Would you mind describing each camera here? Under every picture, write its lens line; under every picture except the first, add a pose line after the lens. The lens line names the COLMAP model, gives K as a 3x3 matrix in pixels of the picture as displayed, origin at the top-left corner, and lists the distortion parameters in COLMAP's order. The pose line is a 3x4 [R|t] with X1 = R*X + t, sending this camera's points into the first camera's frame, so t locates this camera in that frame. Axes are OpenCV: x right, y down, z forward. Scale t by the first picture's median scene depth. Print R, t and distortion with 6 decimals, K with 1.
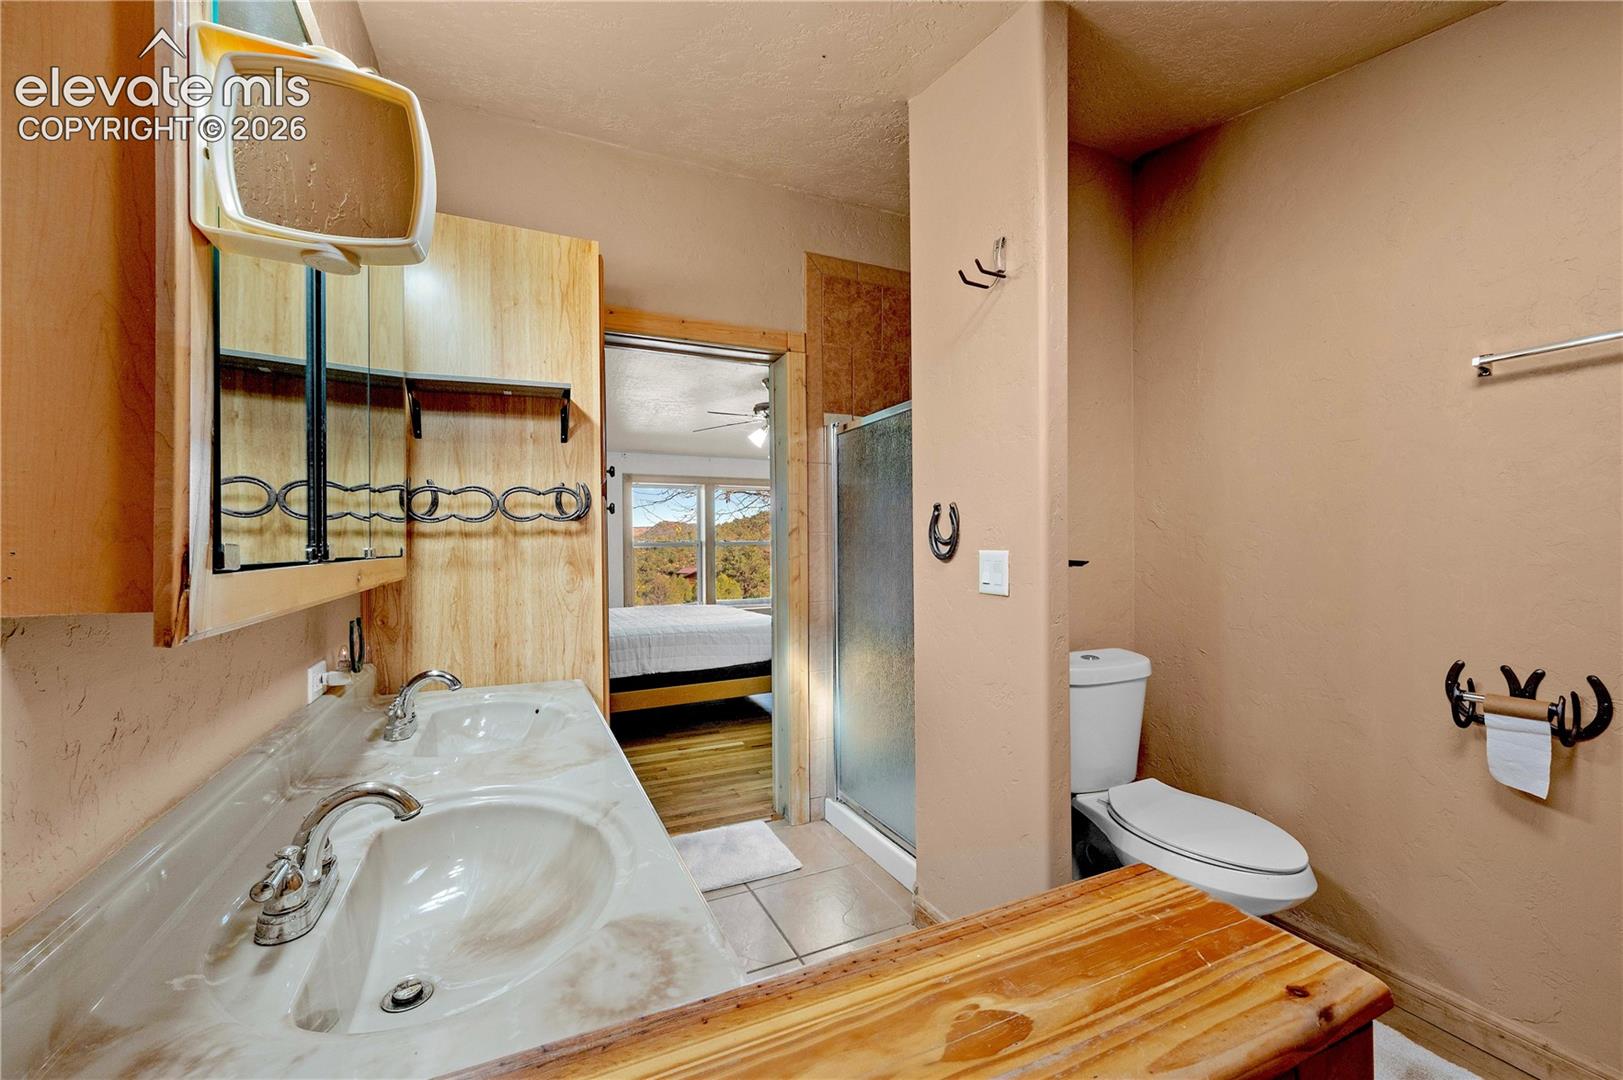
lens RADIAL K [[638.2, 0, 808.7], [0, 638.2, 543.0], [0, 0, 1]] dist [-0.002275, 0.000422]
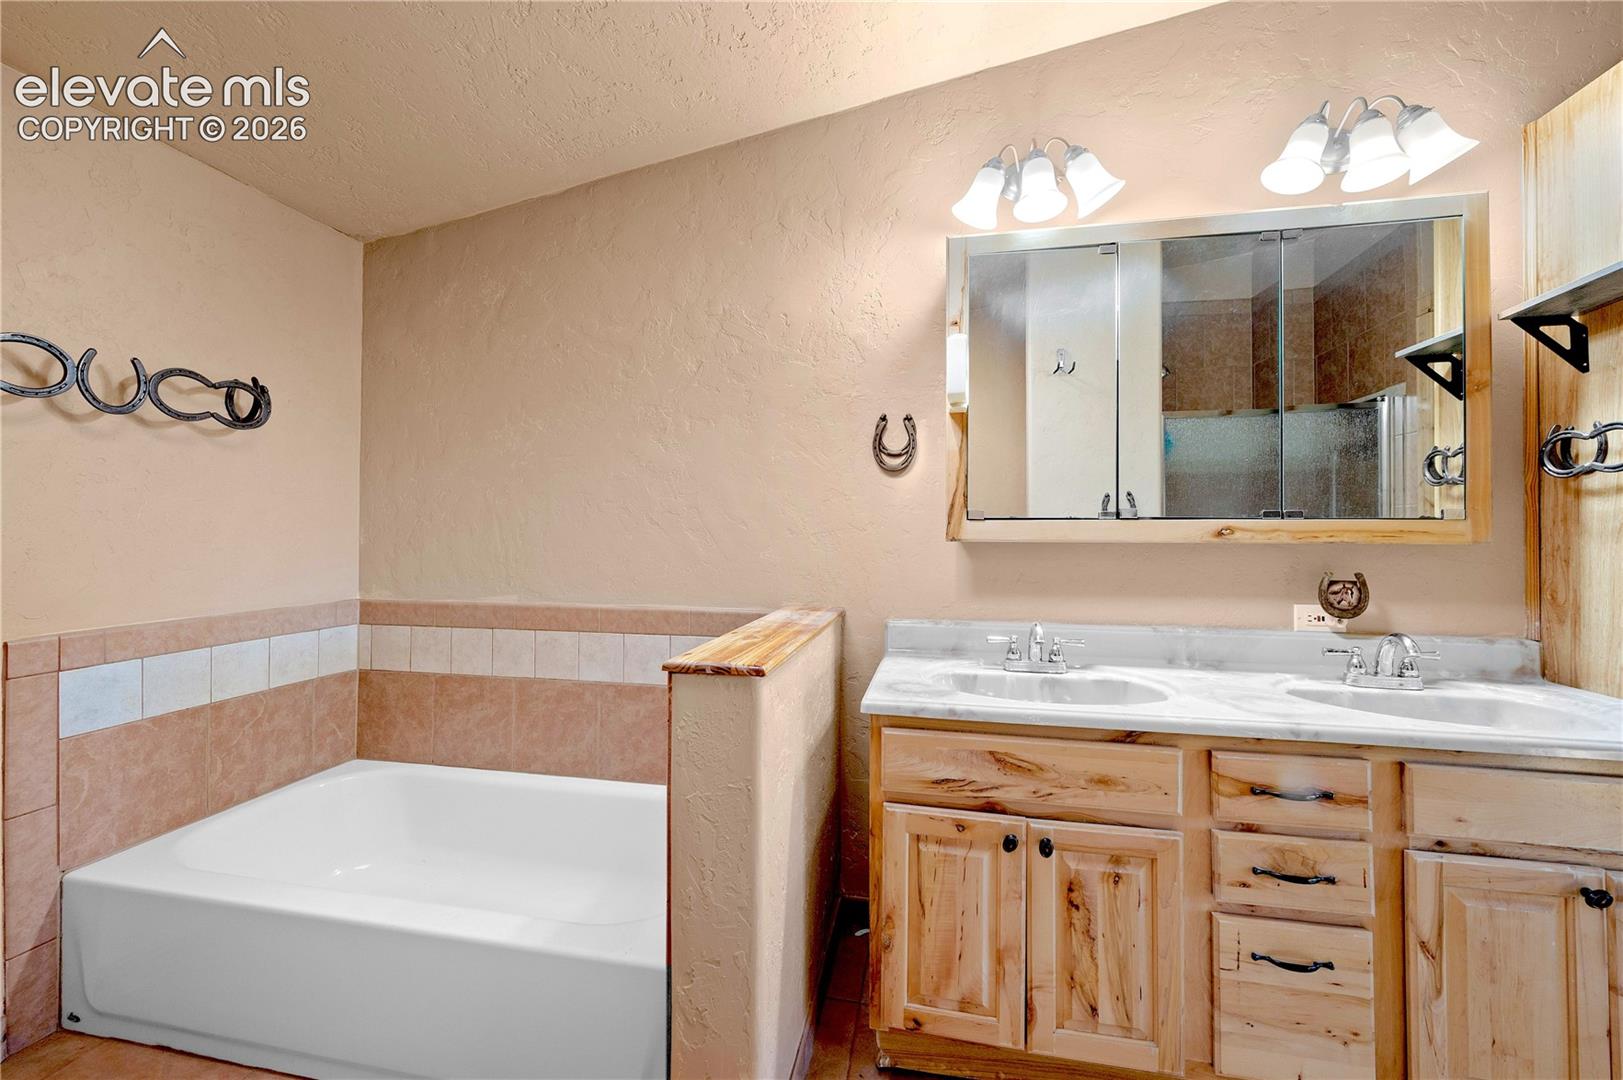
lens RADIAL K [[638.2, 0, 817.0], [0, 638.2, 528.2], [0, 0, 1]] dist [-0.002275, 0.000422]
pose [[-0.593745, -0.008177, -0.804612, 0.605339], [0.002560, 0.999924, -0.012051, 0.038635], [0.804649, -0.009215, -0.593679, 0.703355]]
